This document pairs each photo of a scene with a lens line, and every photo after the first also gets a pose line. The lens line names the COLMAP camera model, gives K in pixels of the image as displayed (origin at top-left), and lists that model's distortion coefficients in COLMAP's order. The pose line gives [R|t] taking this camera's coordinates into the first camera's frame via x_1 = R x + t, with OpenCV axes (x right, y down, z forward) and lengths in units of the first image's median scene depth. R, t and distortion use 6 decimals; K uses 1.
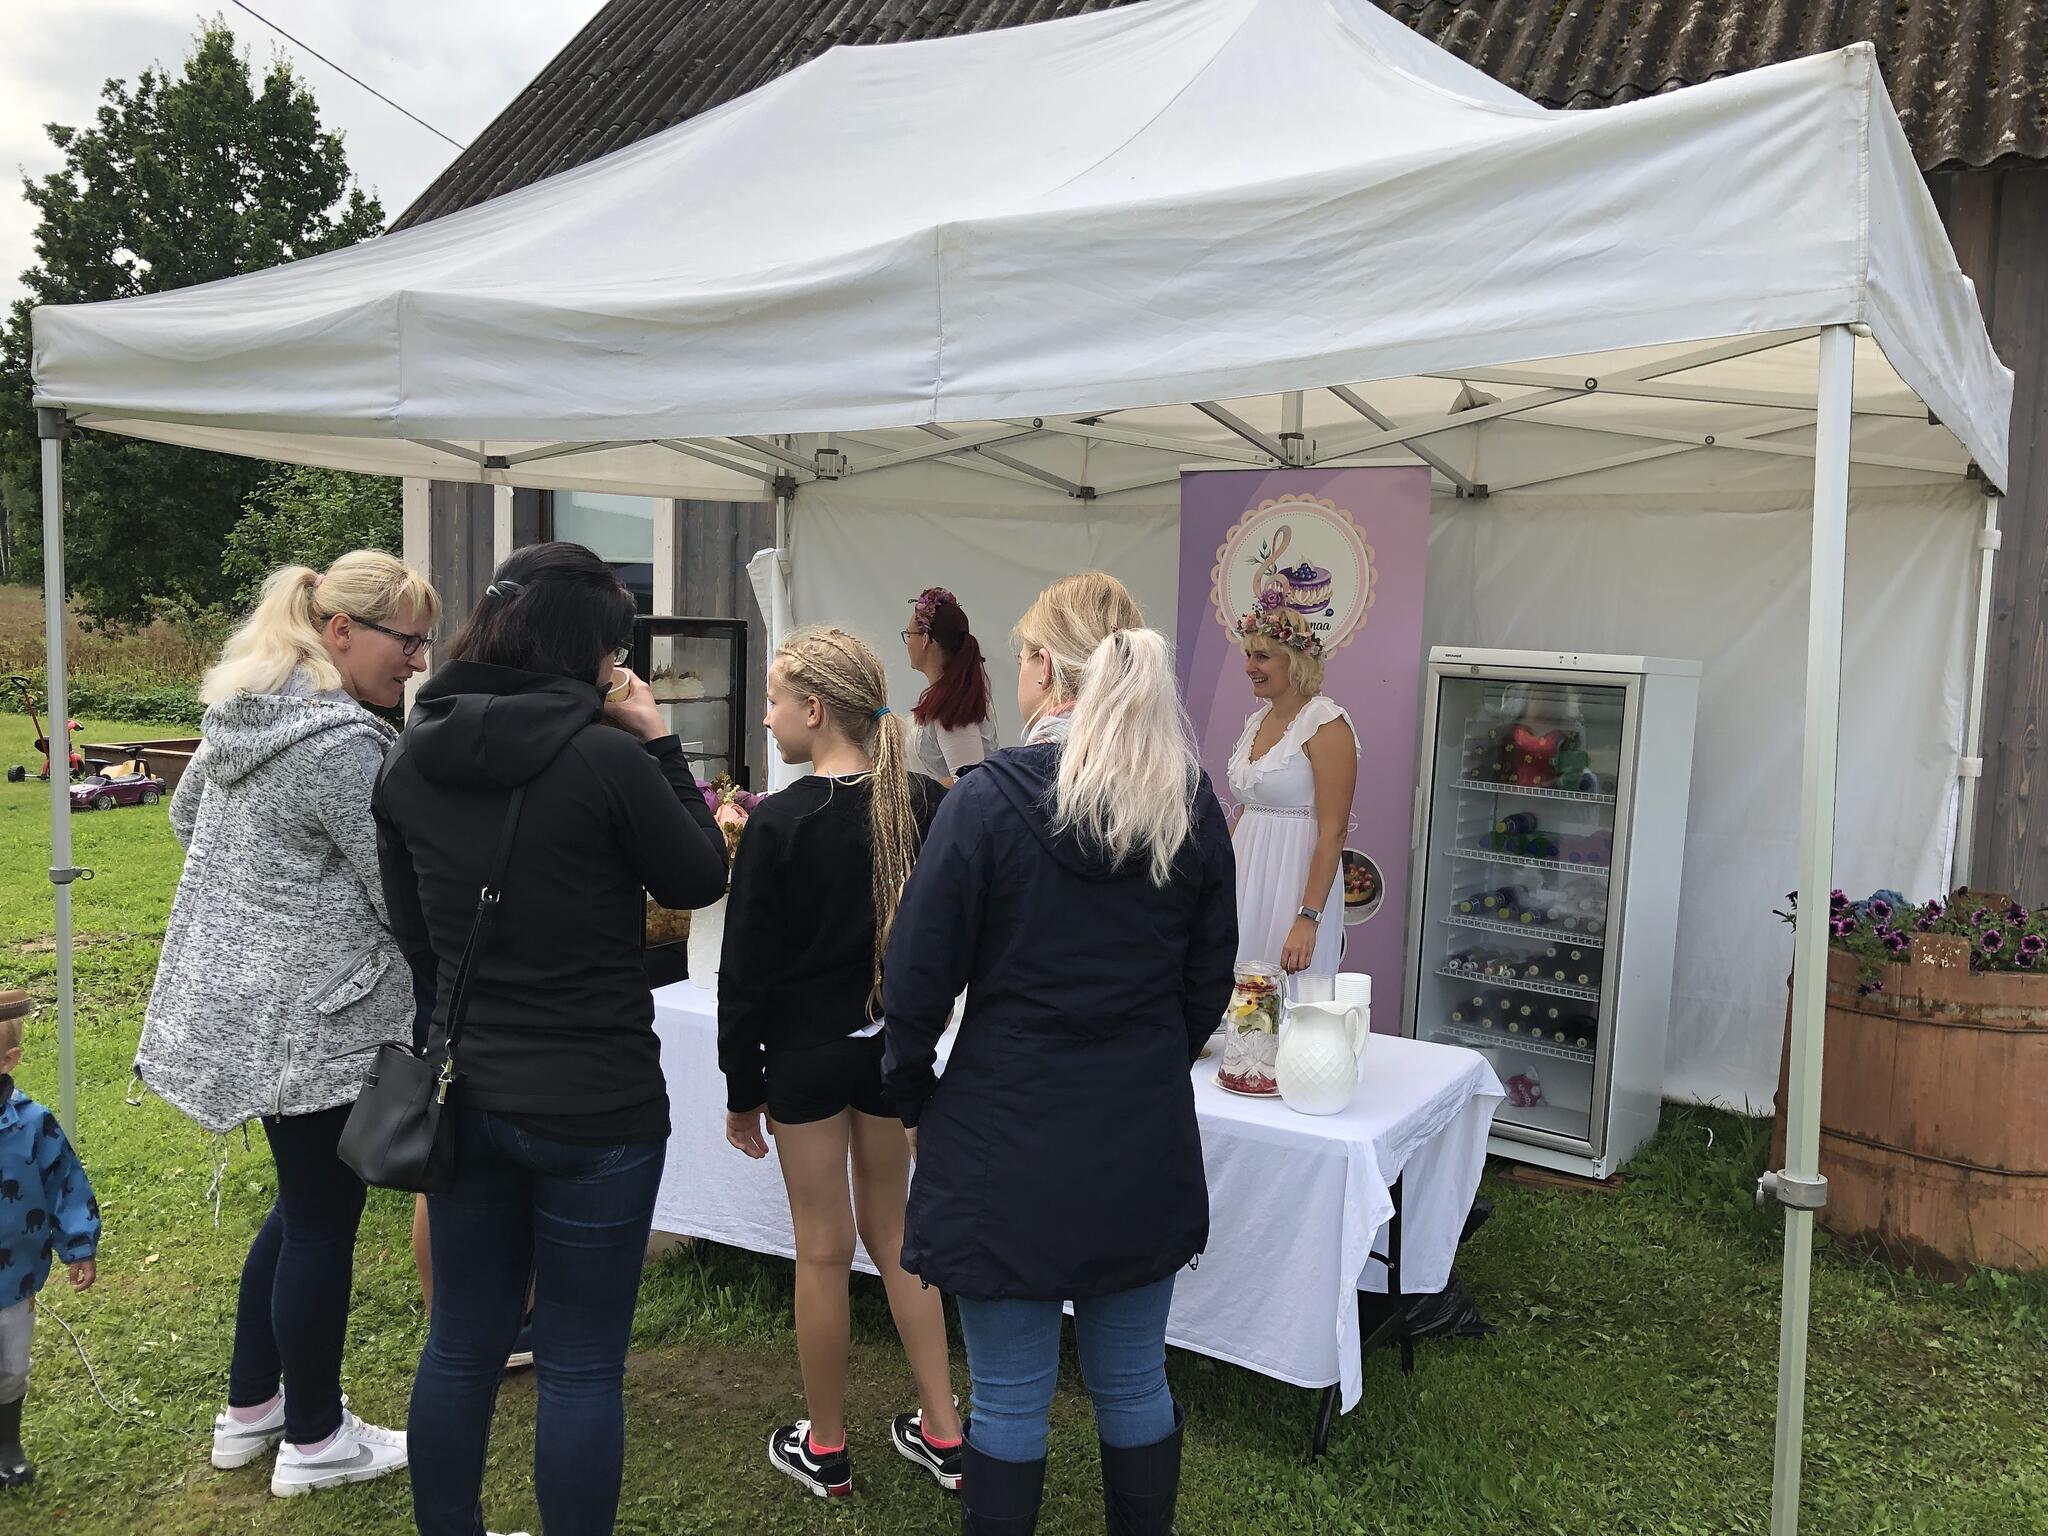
lens RADIAL K [[1694.3, 0, 1039.3], [0, 1694.3, 762.8], [0, 0, 1]] dist [0.024287, -0.018564]
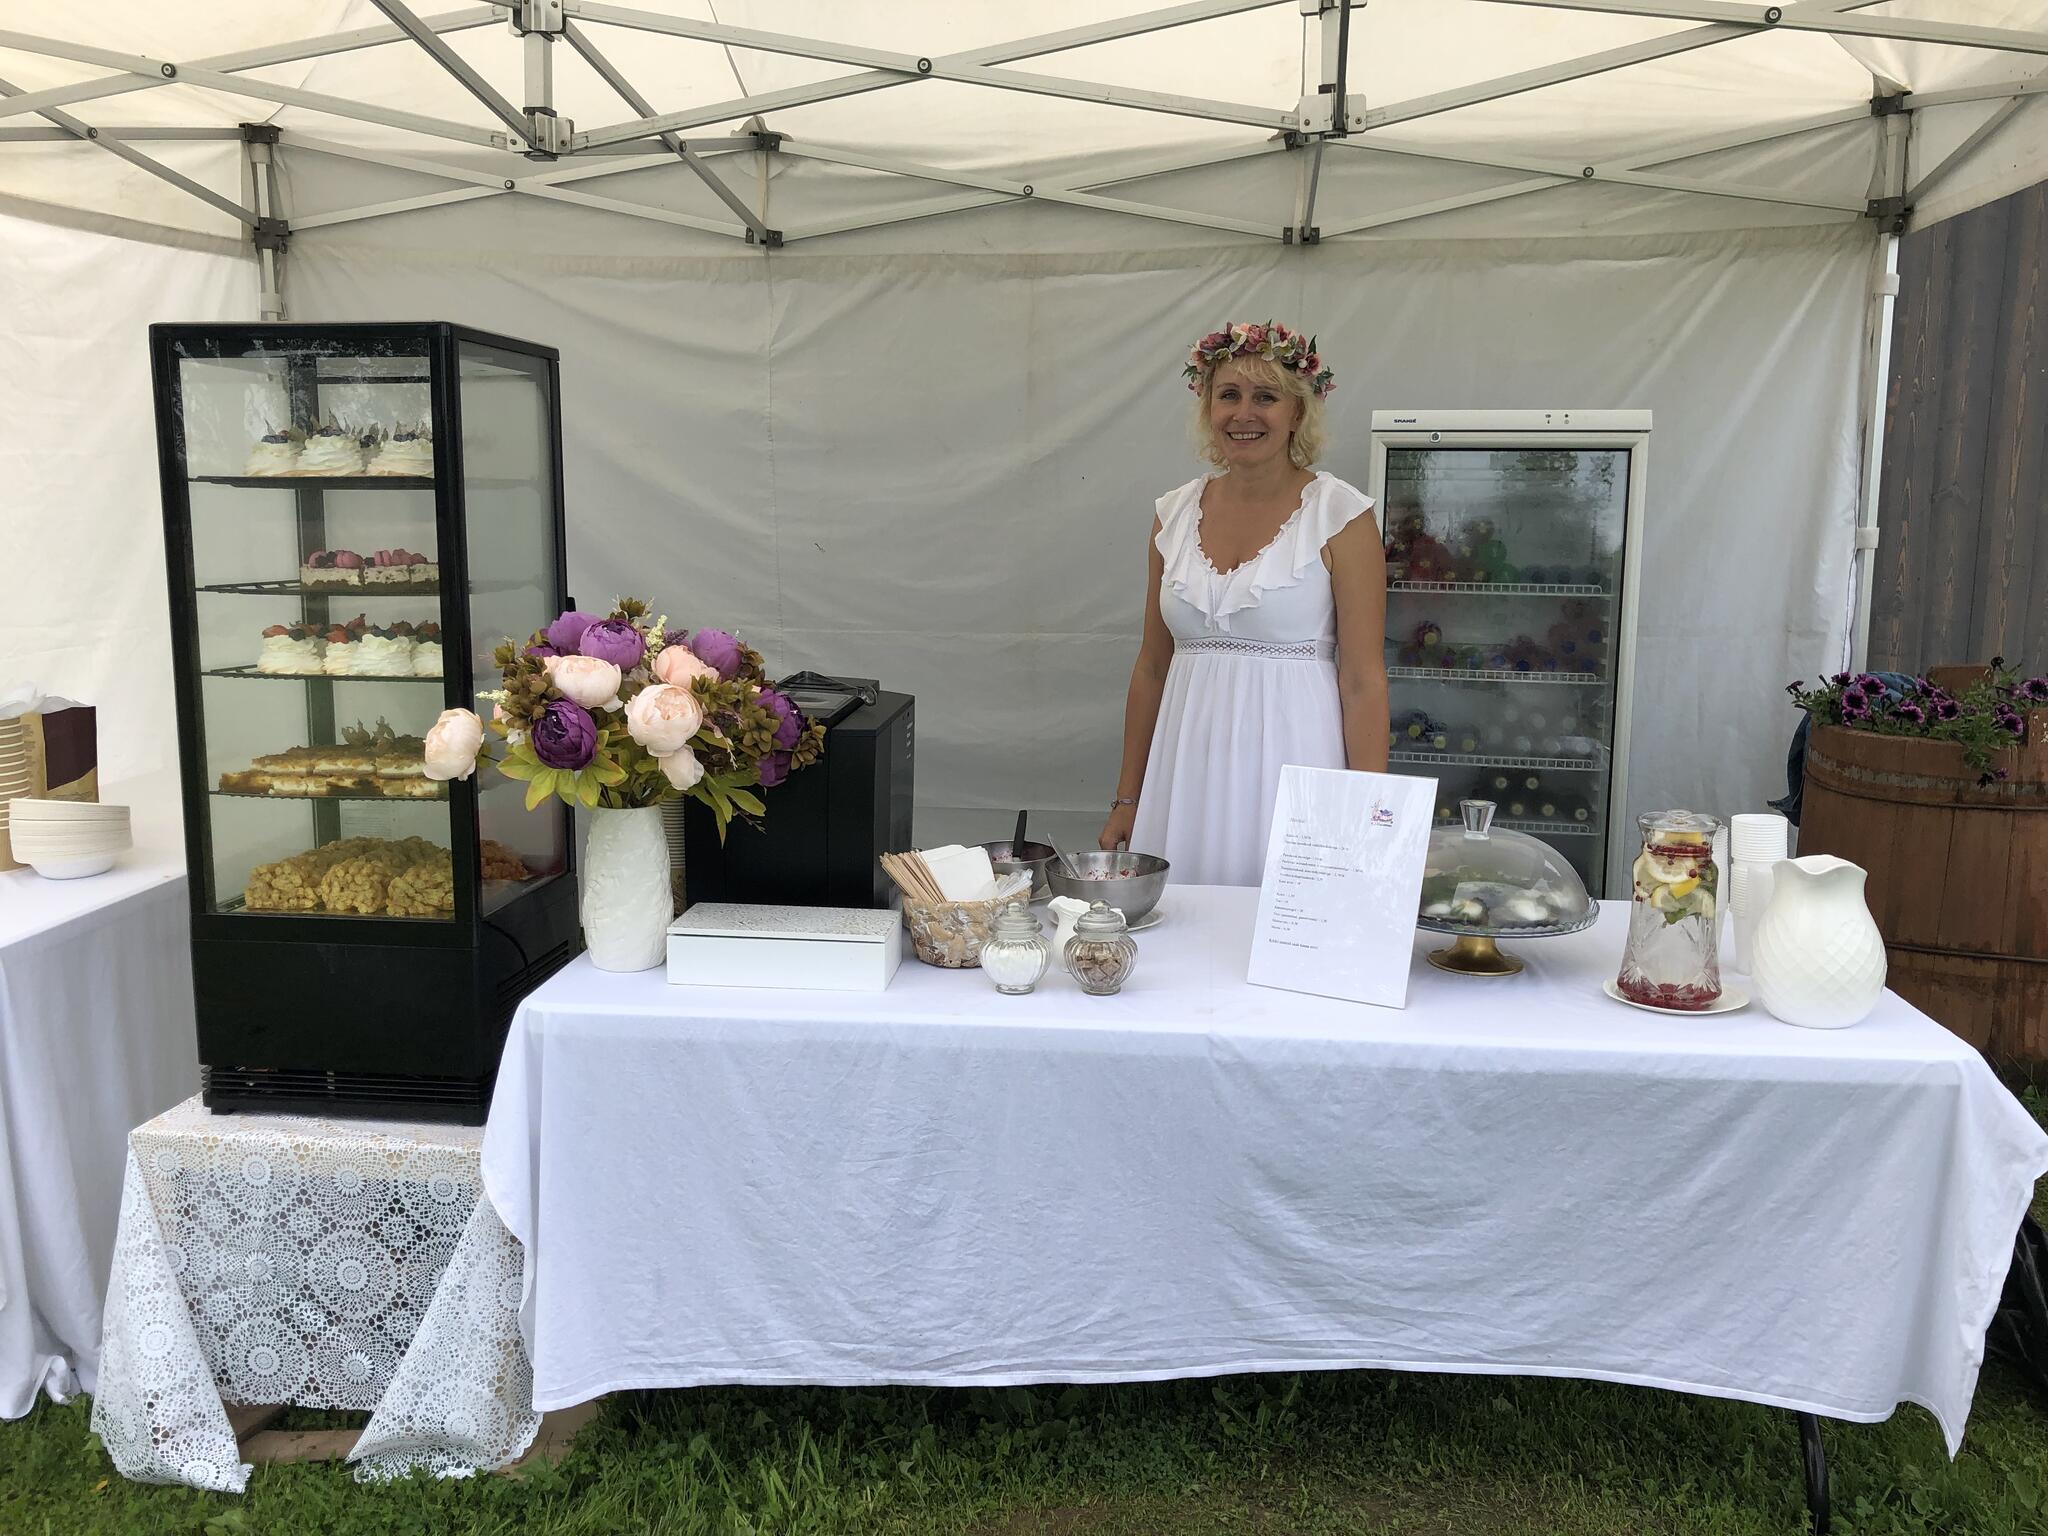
lens RADIAL K [[1694.3, 0, 1004.2], [0, 1694.3, 770.9], [0, 0, 1]] dist [0.024287, -0.018564]
pose [[0.911792, -0.090772, 0.400493, -0.261706], [0.060069, 0.994255, 0.088591, 0.018202], [-0.406234, -0.056719, 0.912007, 0.339657]]
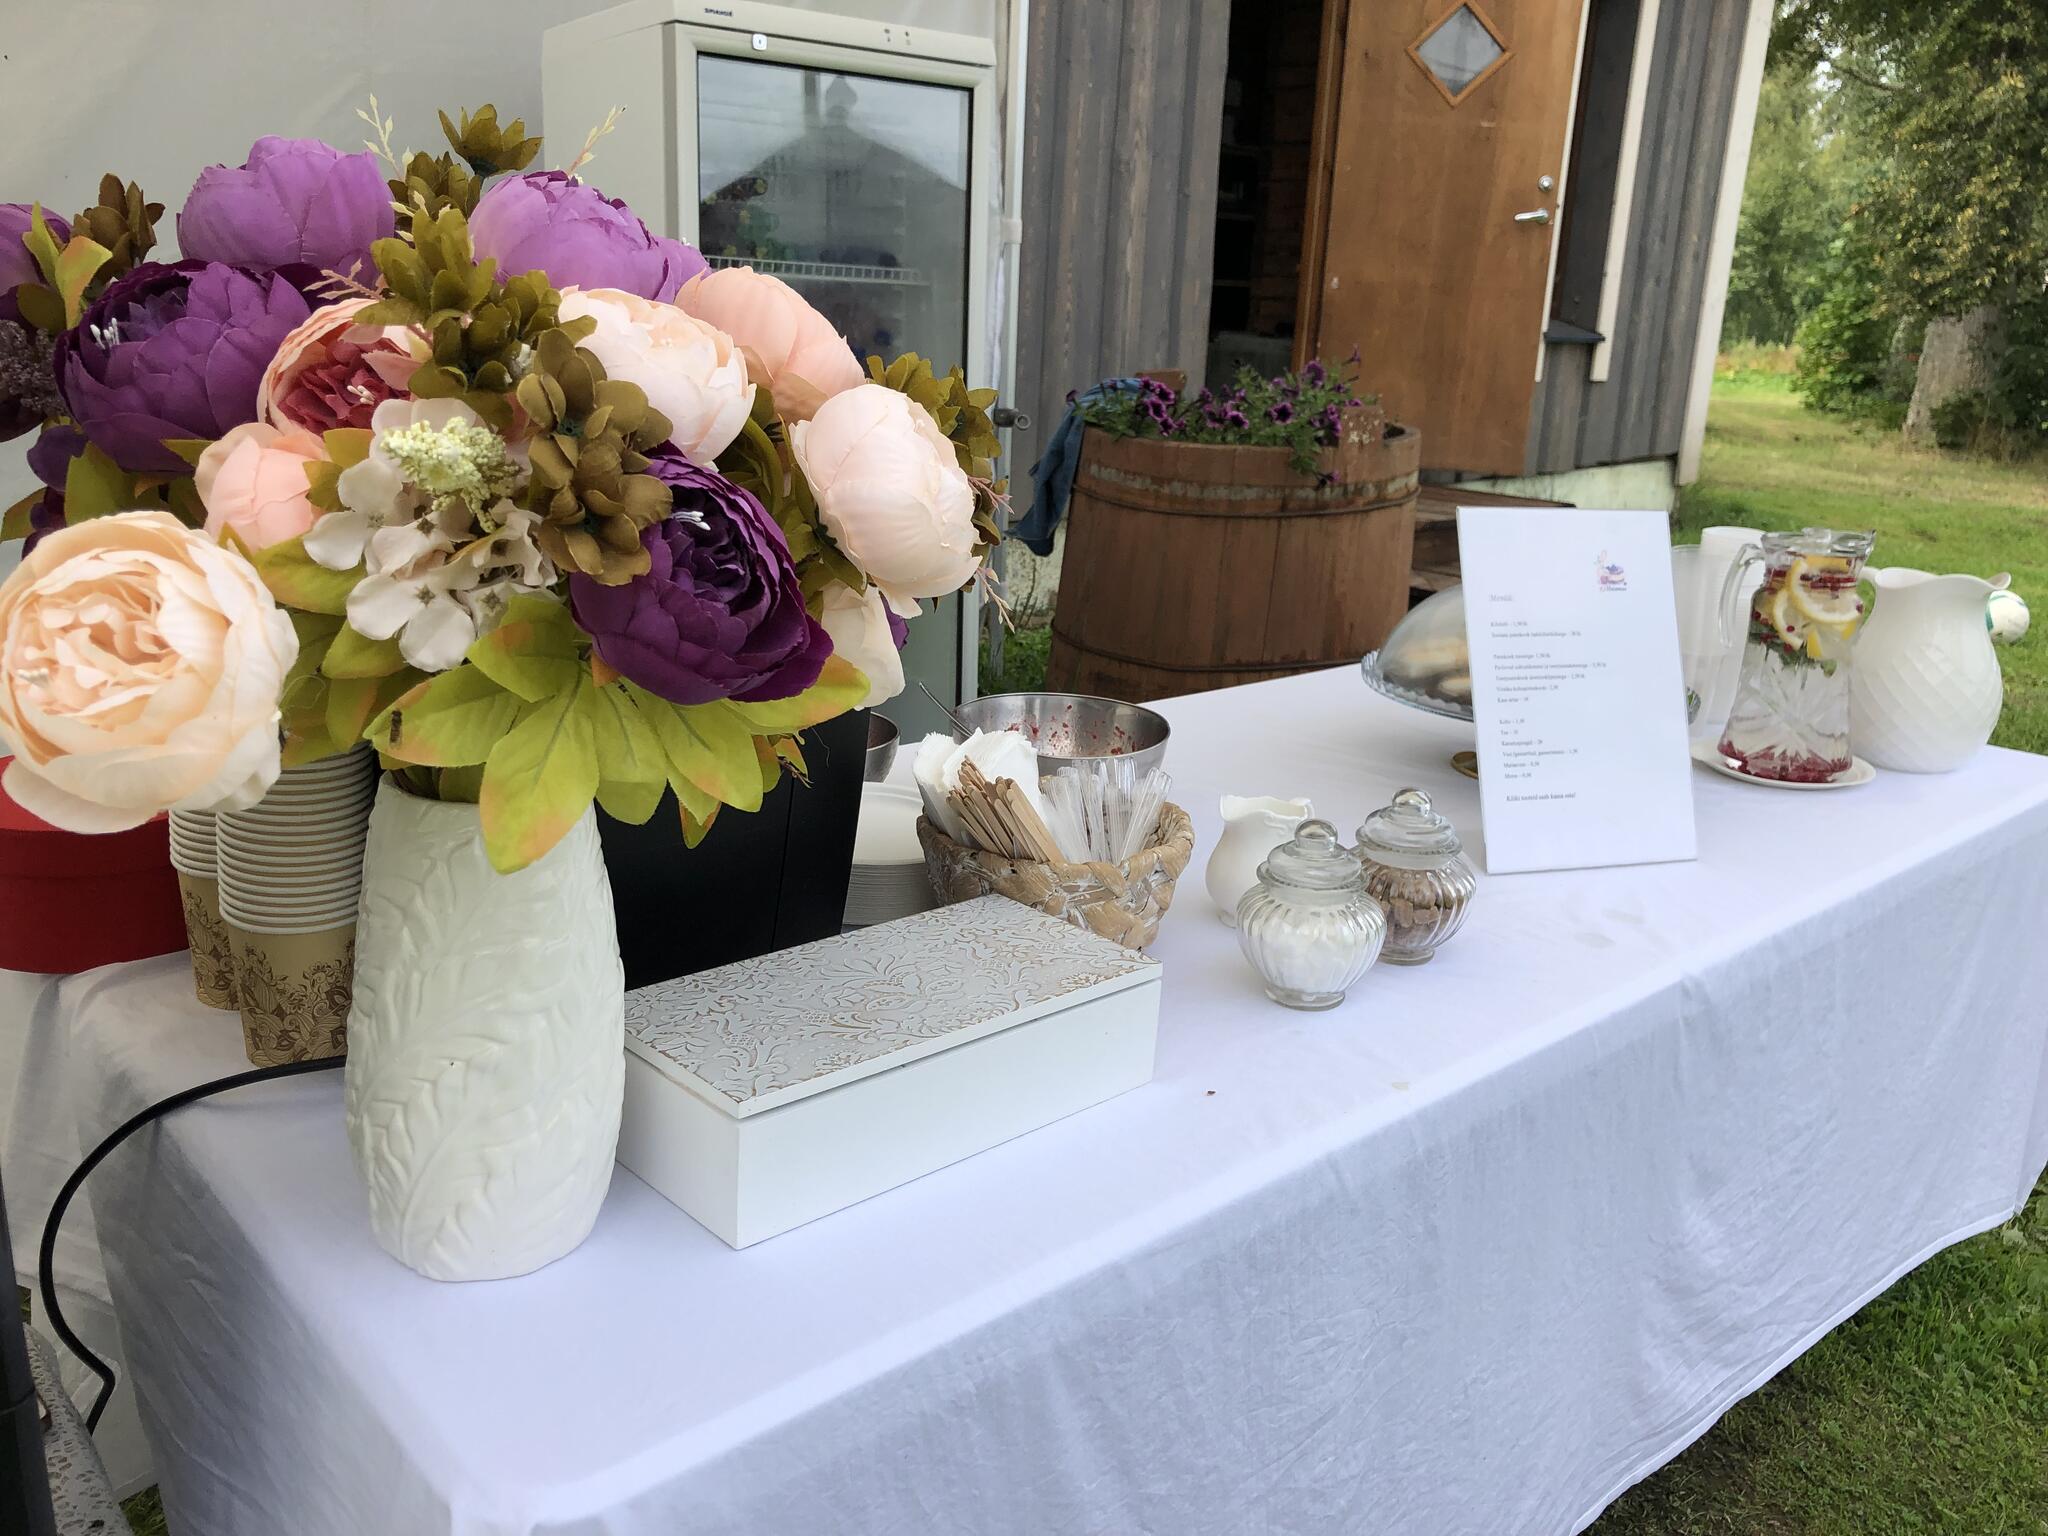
lens RADIAL K [[1694.3, 0, 1013.6], [0, 1694.3, 771.5], [0, 0, 1]] dist [0.024287, -0.018564]
pose [[0.288654, -0.284520, 0.914181, -0.297408], [0.050739, 0.958029, 0.282146, 0.021129], [-0.956088, -0.035058, 0.290975, 0.741255]]
